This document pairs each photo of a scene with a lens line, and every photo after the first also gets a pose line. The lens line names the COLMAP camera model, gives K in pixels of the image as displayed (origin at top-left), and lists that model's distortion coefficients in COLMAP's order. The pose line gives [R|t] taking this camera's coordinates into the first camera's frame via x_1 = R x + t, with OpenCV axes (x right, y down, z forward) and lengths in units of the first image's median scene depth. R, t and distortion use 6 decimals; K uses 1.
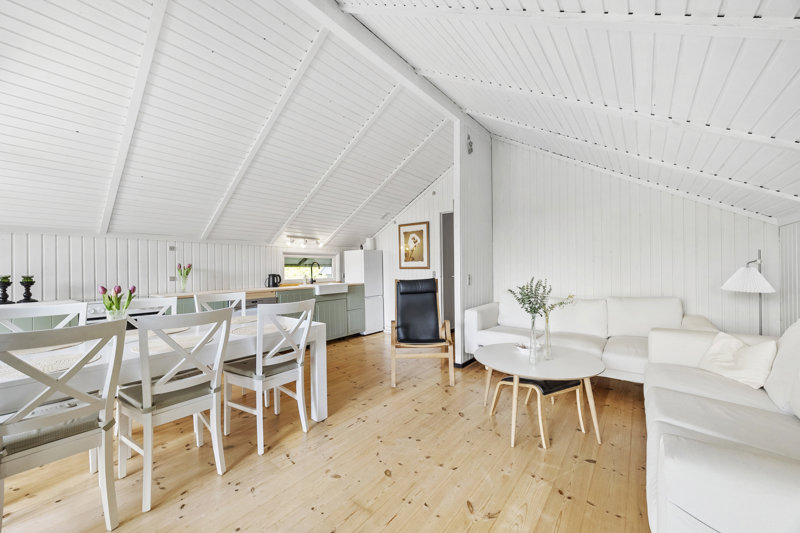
lens RADIAL K [[314.2, 0, 402.4], [0, 314.2, 266.2], [0, 0, 1]] dist [0.000973, -0.000035]
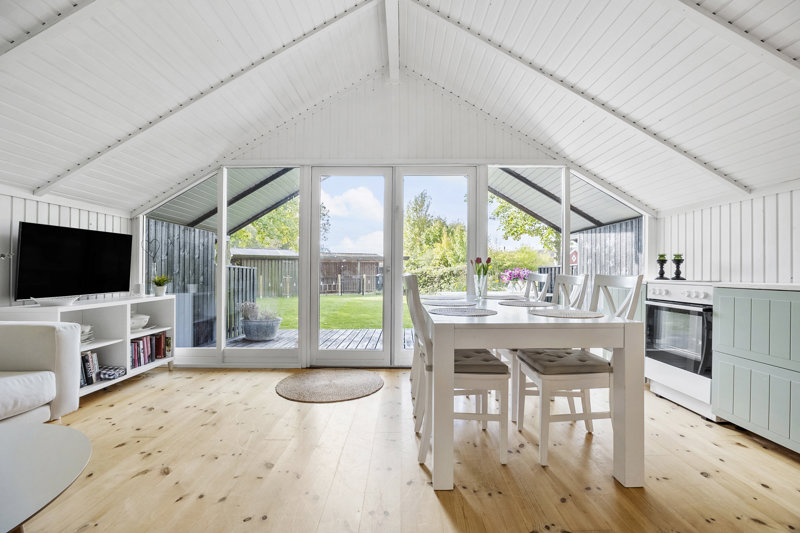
lens RADIAL K [[345.7, 0, 407.4], [0, 345.7, 268.5], [0, 0, 1]] dist [-0.012443, 0.000748]
pose [[-0.785773, 0.000522, -0.618515, 0.088242], [0.006243, 0.999955, -0.007087, 0.042783], [0.618483, -0.009430, -0.785741, 0.712551]]
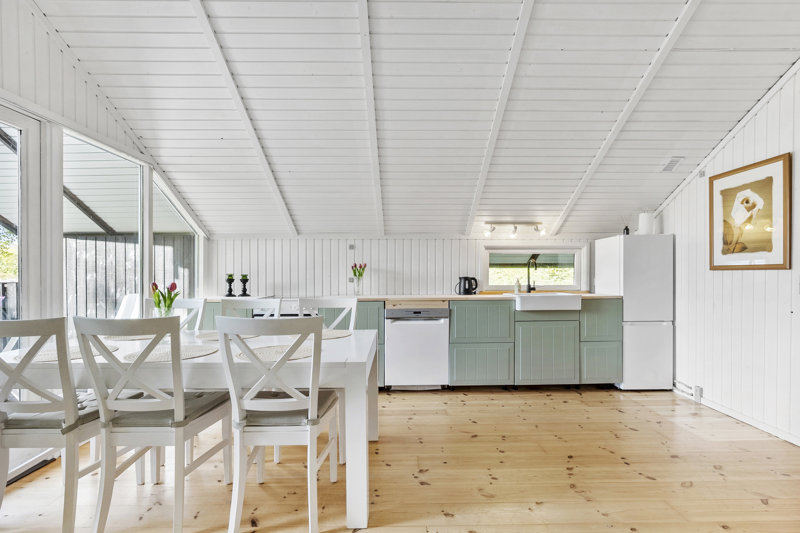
lens RADIAL K [[372.1, 0, 388.9], [0, 372.1, 280.1], [0, 0, 1]] dist [-0.009160, 0.000934]
pose [[0.617875, 0.018890, -0.786050, 0.143413], [0.002062, 0.999669, 0.025644, 0.009357], [0.786274, -0.017466, 0.617631, 0.299433]]
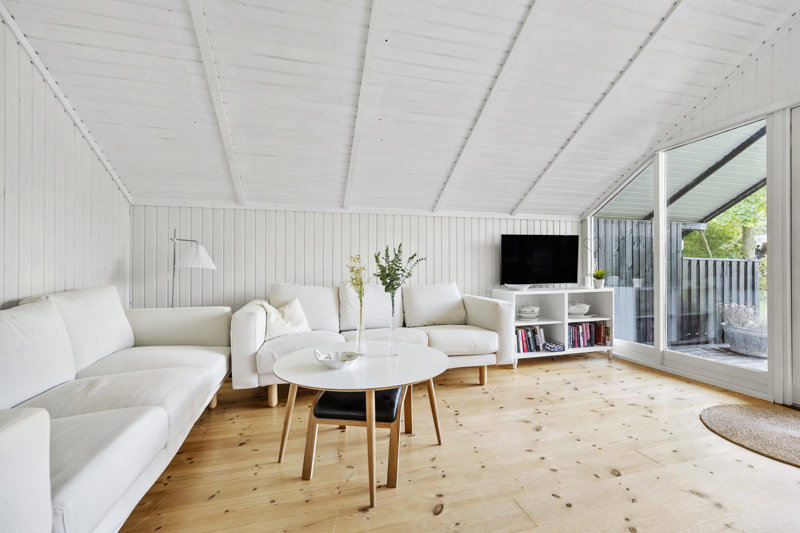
lens RADIAL K [[345.7, 0, 401.7], [0, 345.7, 264.3], [0, 0, 1]] dist [-0.012443, 0.000748]
pose [[-0.805530, 0.018243, 0.592274, -0.048443], [0.011158, 0.999816, -0.015620, 0.043959], [-0.592450, -0.005974, -0.805585, 0.733881]]
